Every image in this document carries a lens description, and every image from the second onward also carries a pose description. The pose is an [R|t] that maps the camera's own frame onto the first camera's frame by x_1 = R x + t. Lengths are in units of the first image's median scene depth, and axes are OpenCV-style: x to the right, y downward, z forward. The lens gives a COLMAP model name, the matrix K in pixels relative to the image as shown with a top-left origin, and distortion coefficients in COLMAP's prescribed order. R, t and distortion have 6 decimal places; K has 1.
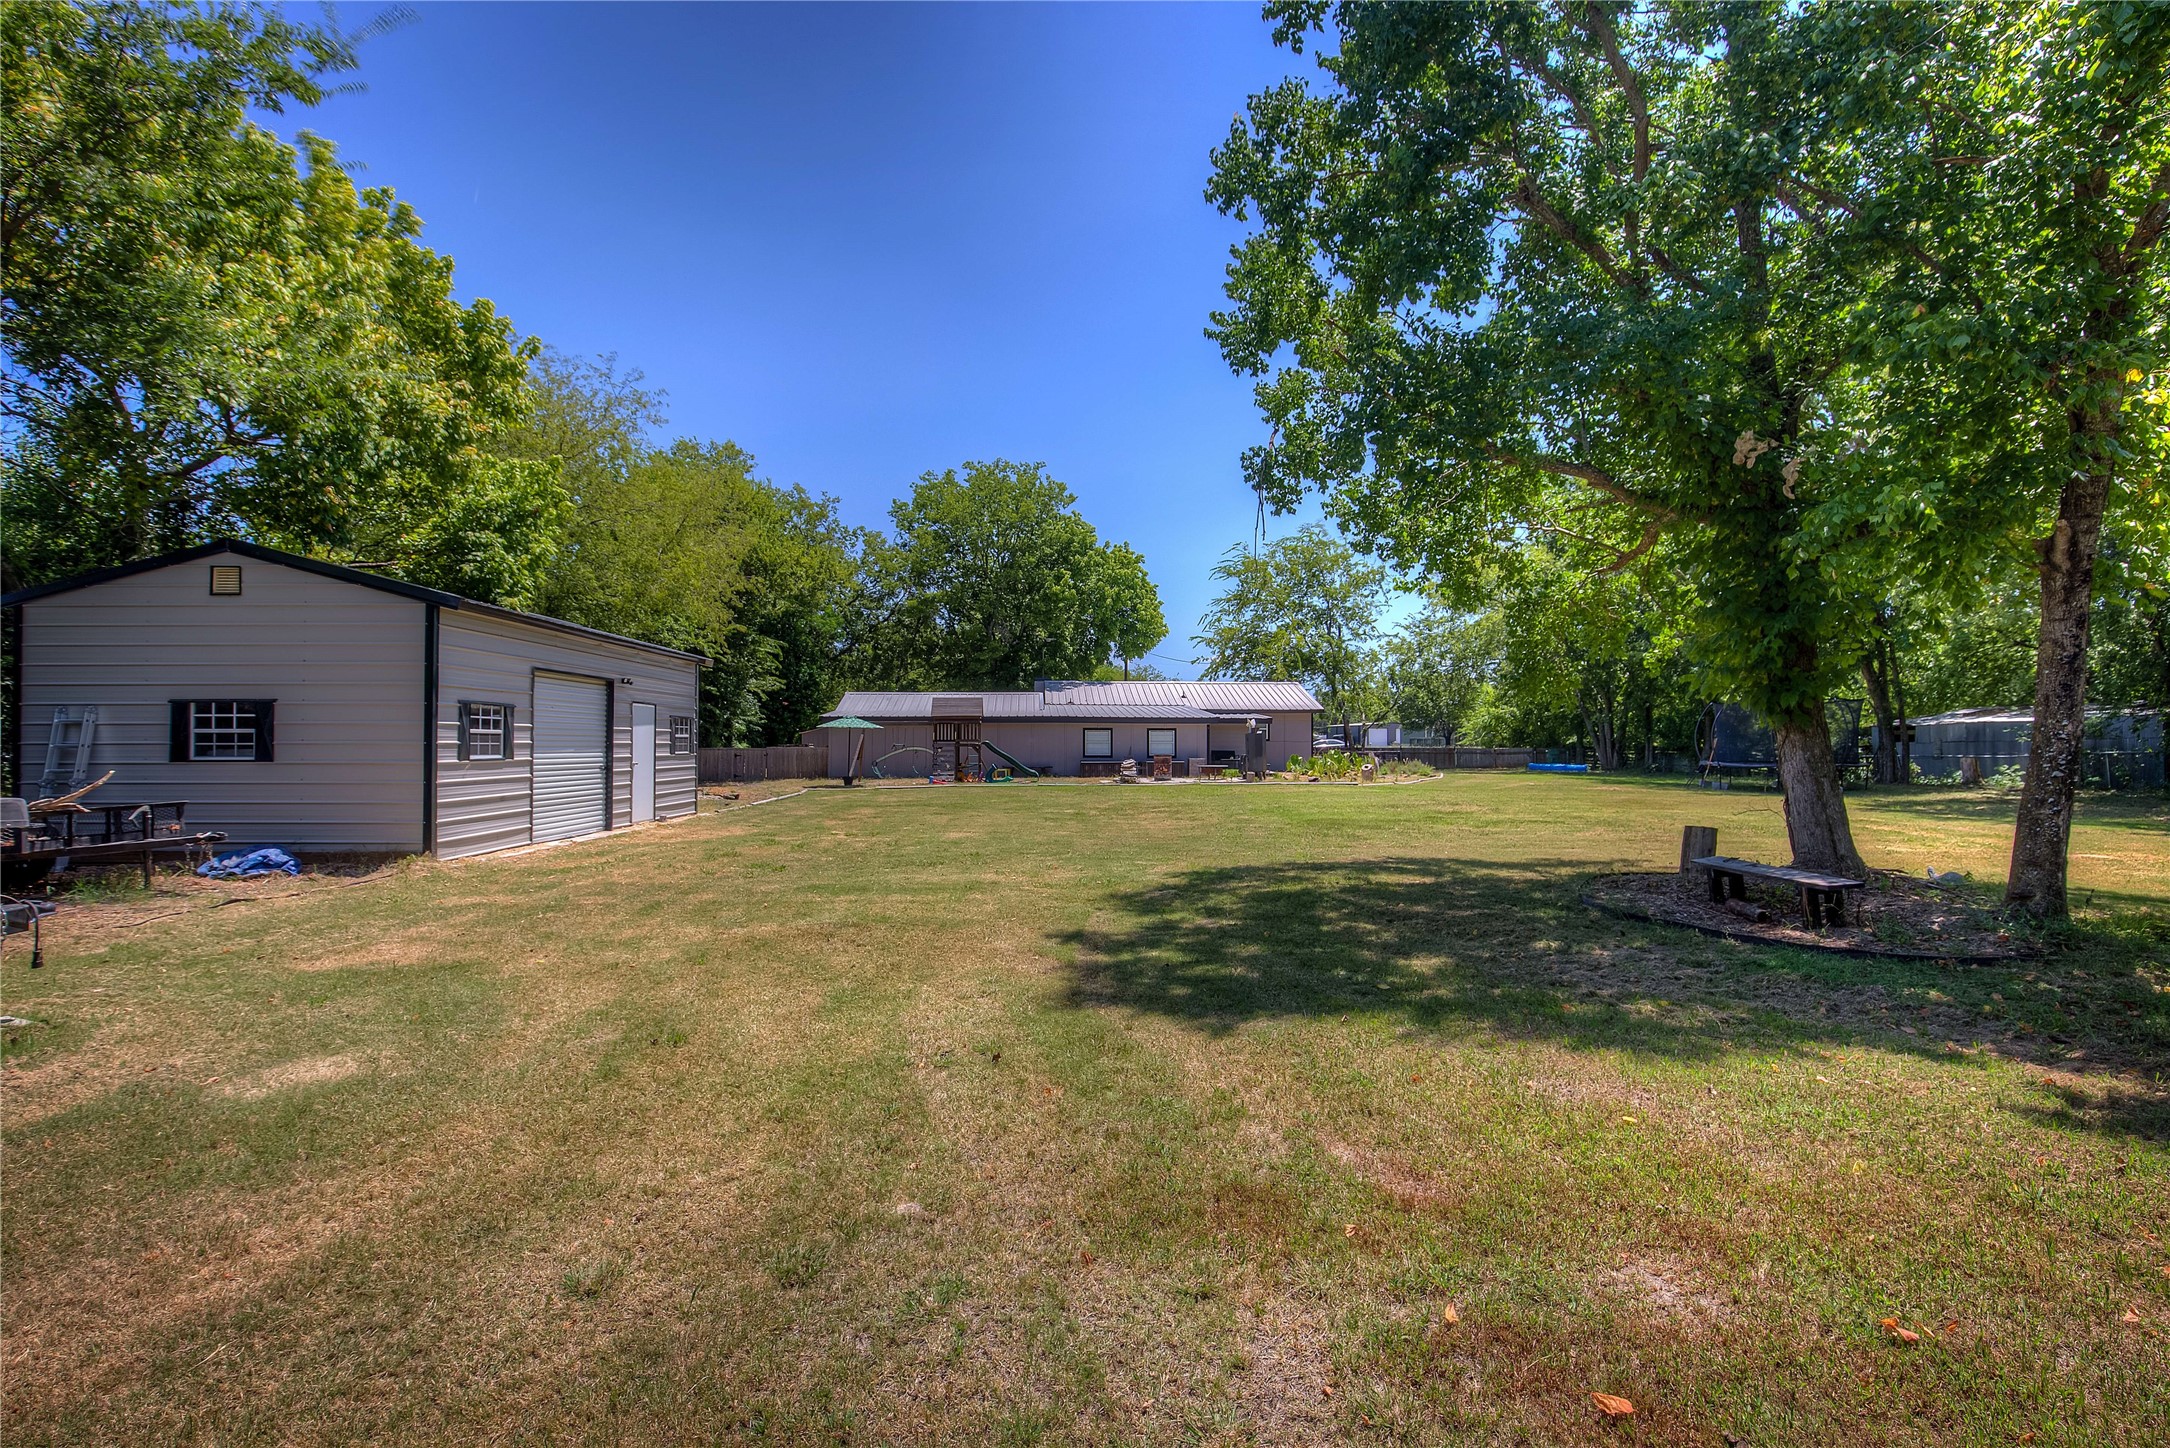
lens RADIAL K [[999.1, 0, 1088.7], [0, 999.1, 720.2], [0, 0, 1]] dist [-0.027139, 0.000954]
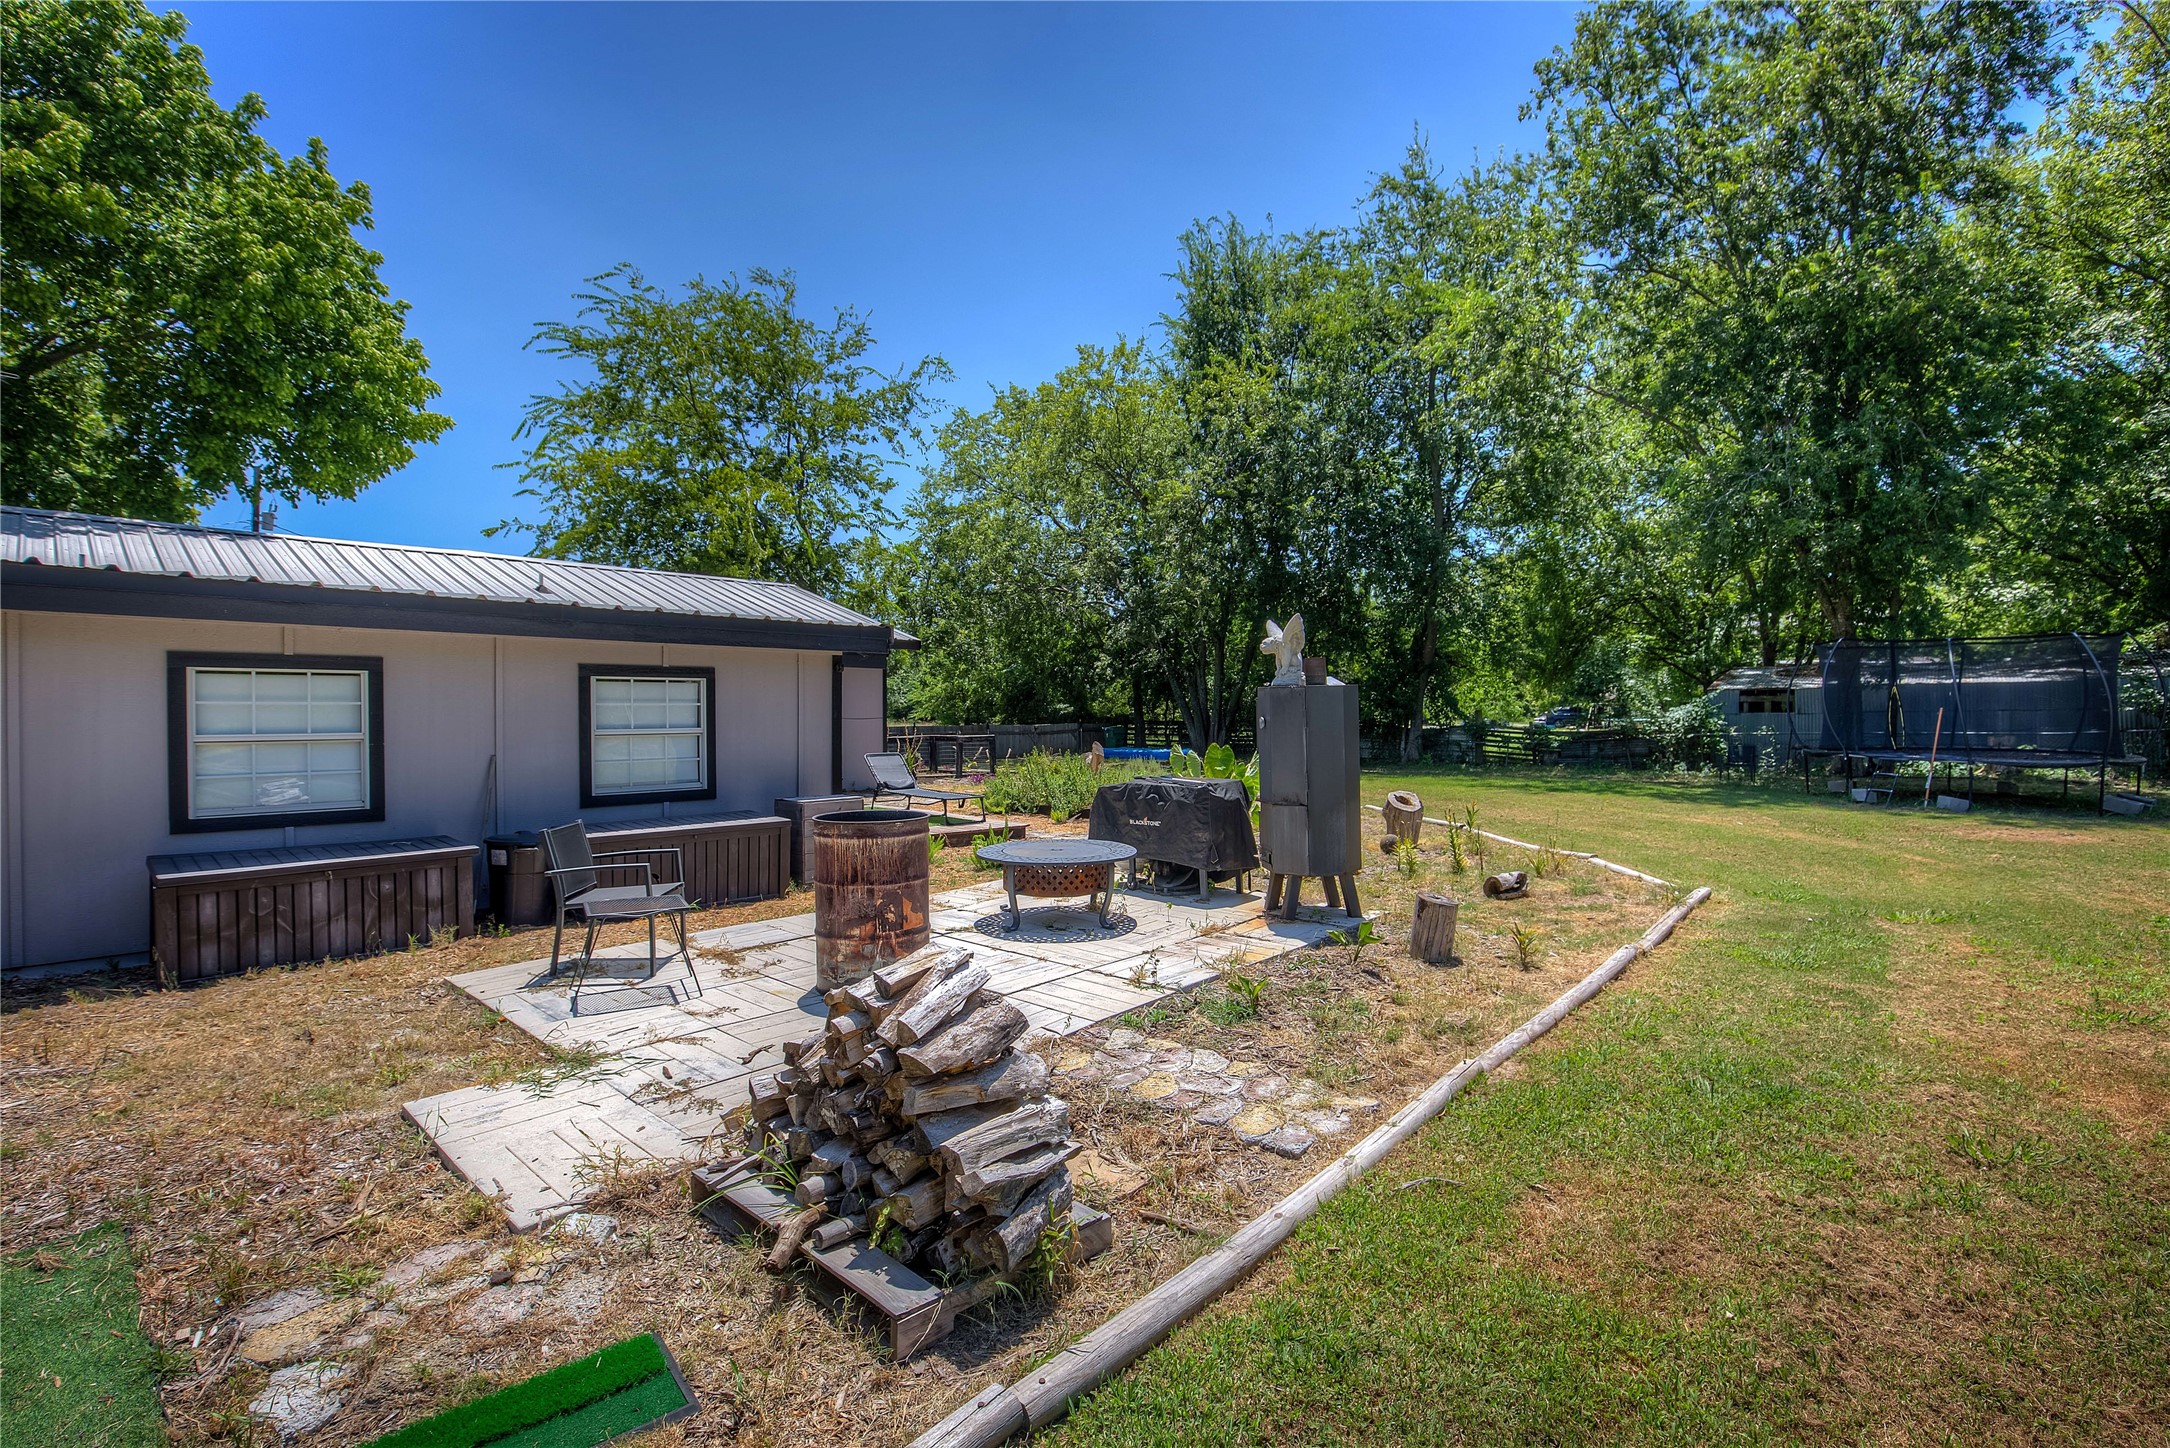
lens RADIAL K [[986.0, 0, 1088.1], [0, 986.0, 744.1], [0, 0, 1]] dist [-0.016862, -0.000253]
pose [[0.703973, -0.021765, 0.709894, -0.026829], [-0.006472, 0.999292, 0.037056, 0.028544], [-0.710198, -0.030681, 0.703333, 0.936825]]
